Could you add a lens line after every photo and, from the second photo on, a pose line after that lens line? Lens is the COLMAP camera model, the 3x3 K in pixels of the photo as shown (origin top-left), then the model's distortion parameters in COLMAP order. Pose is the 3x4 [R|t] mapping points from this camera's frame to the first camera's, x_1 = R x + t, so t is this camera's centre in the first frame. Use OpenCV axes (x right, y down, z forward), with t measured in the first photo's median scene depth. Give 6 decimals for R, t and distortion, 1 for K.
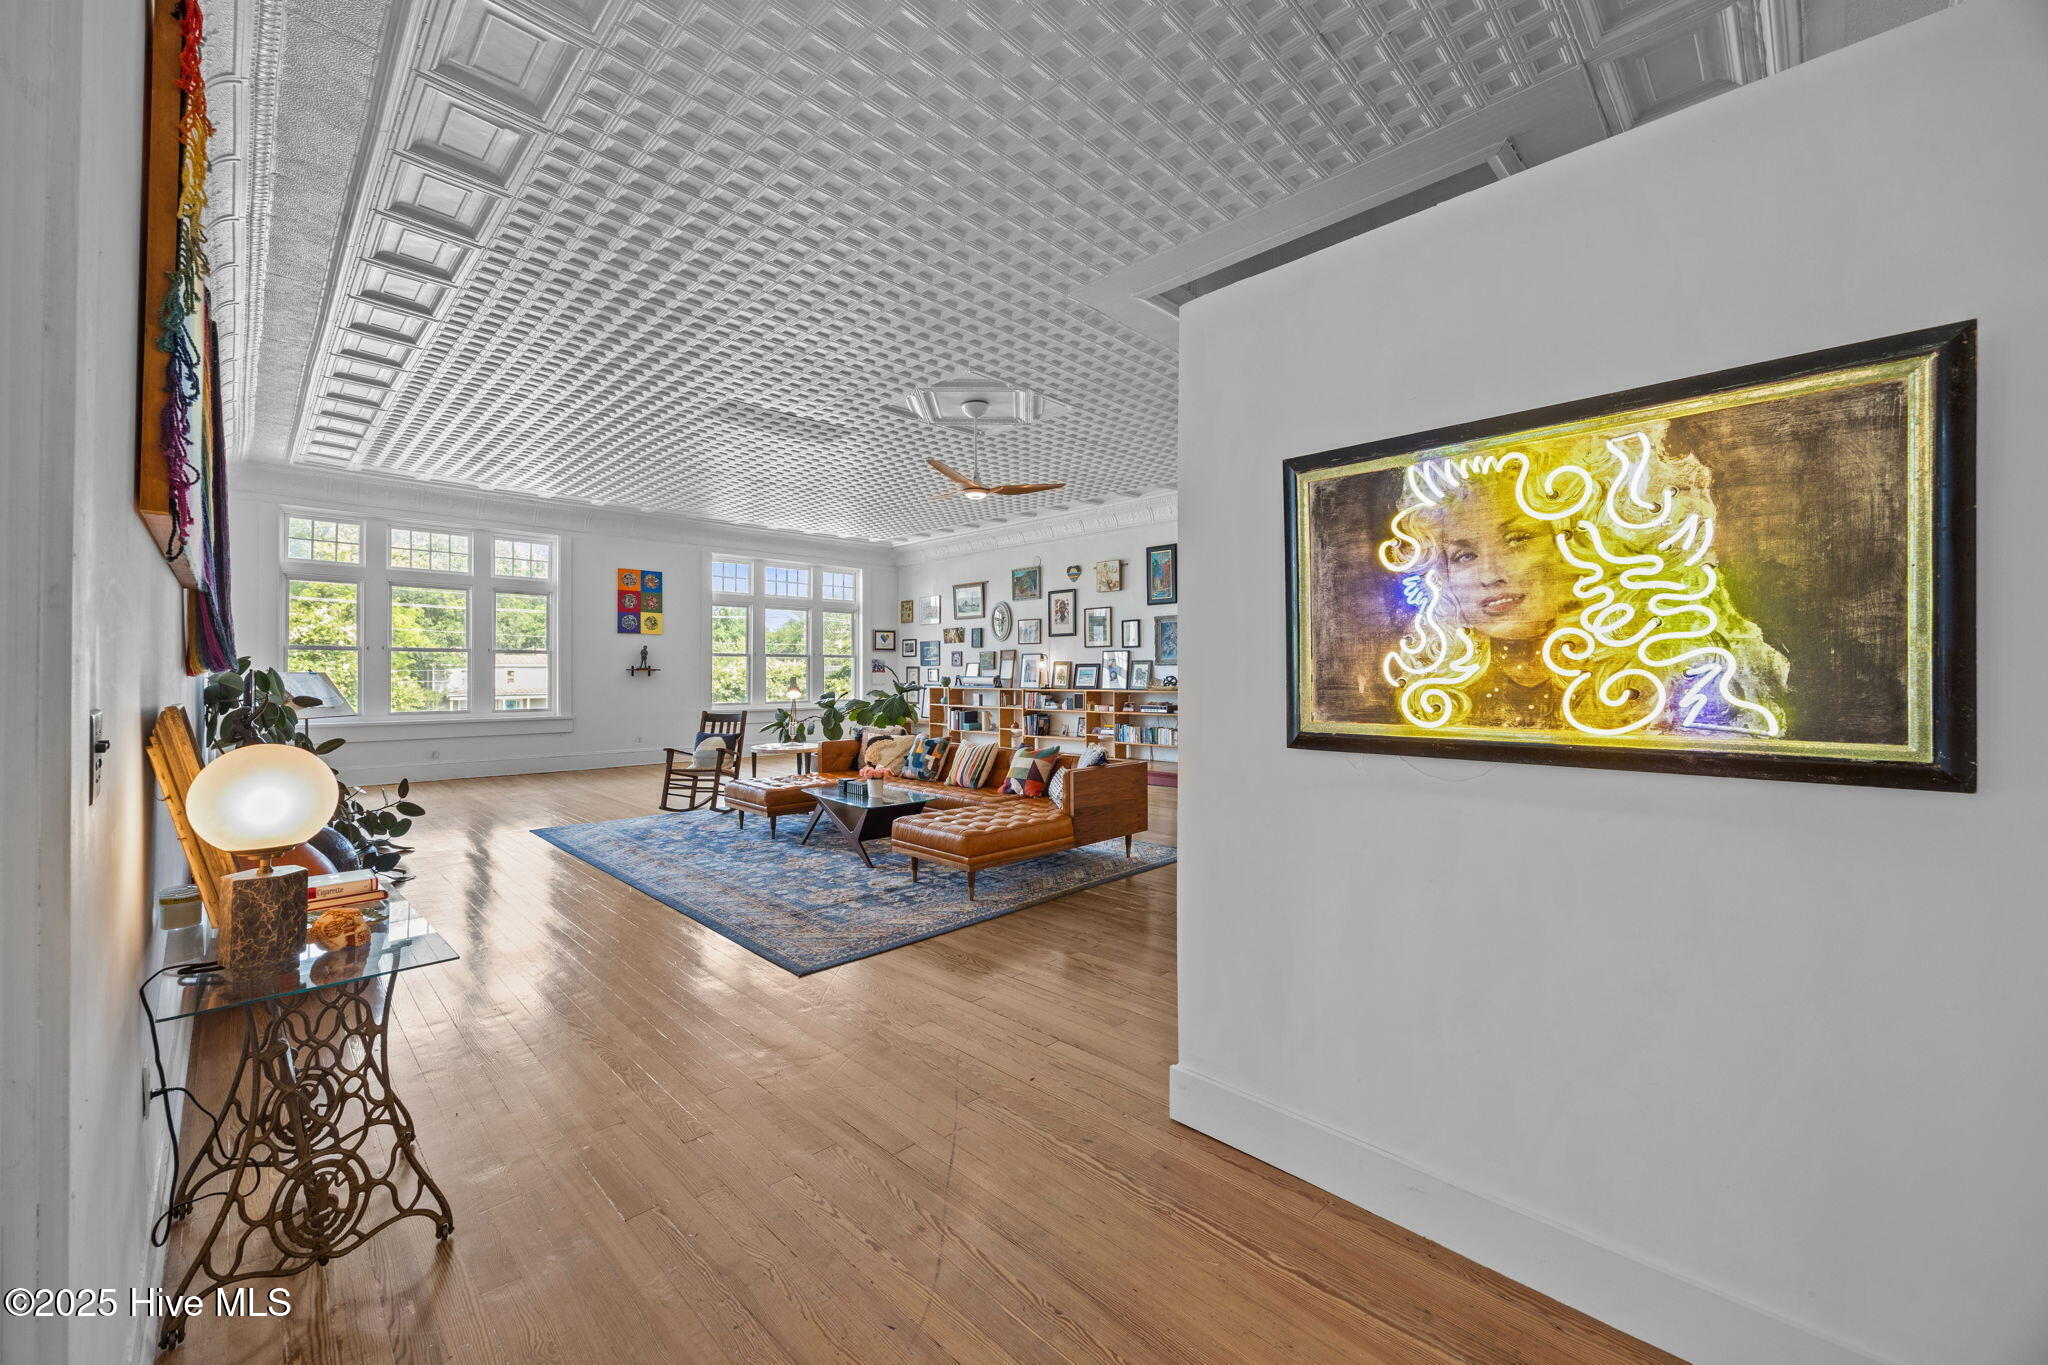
lens RADIAL K [[786.8, 0, 1028.9], [0, 786.8, 677.0], [0, 0, 1]] dist [-0.002300, -0.000217]
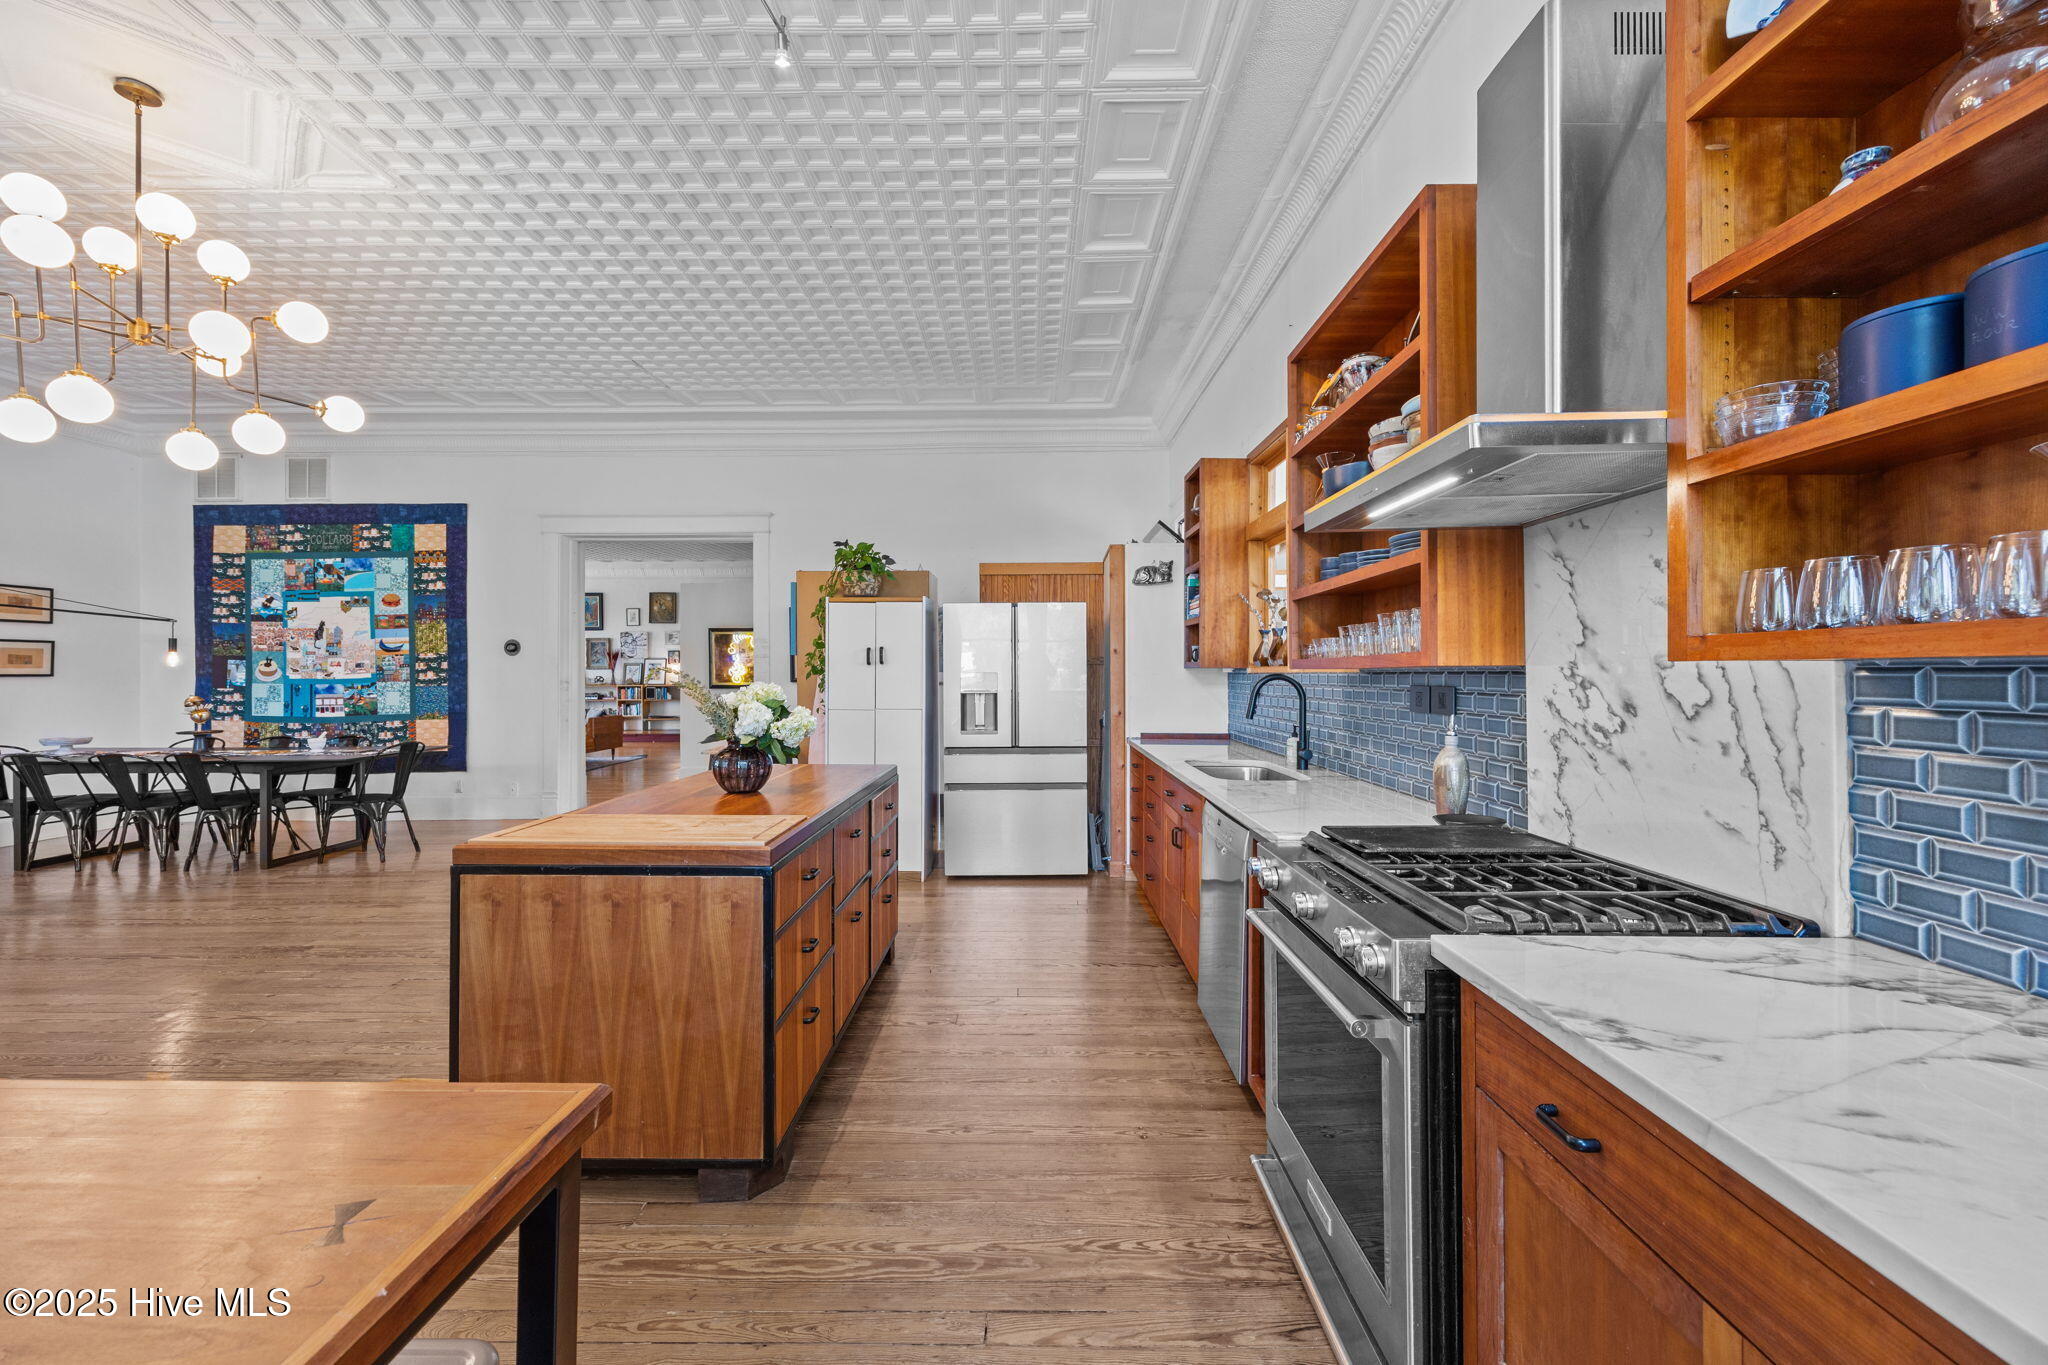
lens RADIAL K [[786.8, 0, 1028.9], [0, 786.8, 677.0], [0, 0, 1]] dist [-0.002300, -0.000217]
pose [[0.708347, -0.000699, 0.705864, -1.699063], [0.004087, 0.999987, -0.003111, 0.043844], [-0.705853, 0.005088, 0.708340, -3.823773]]
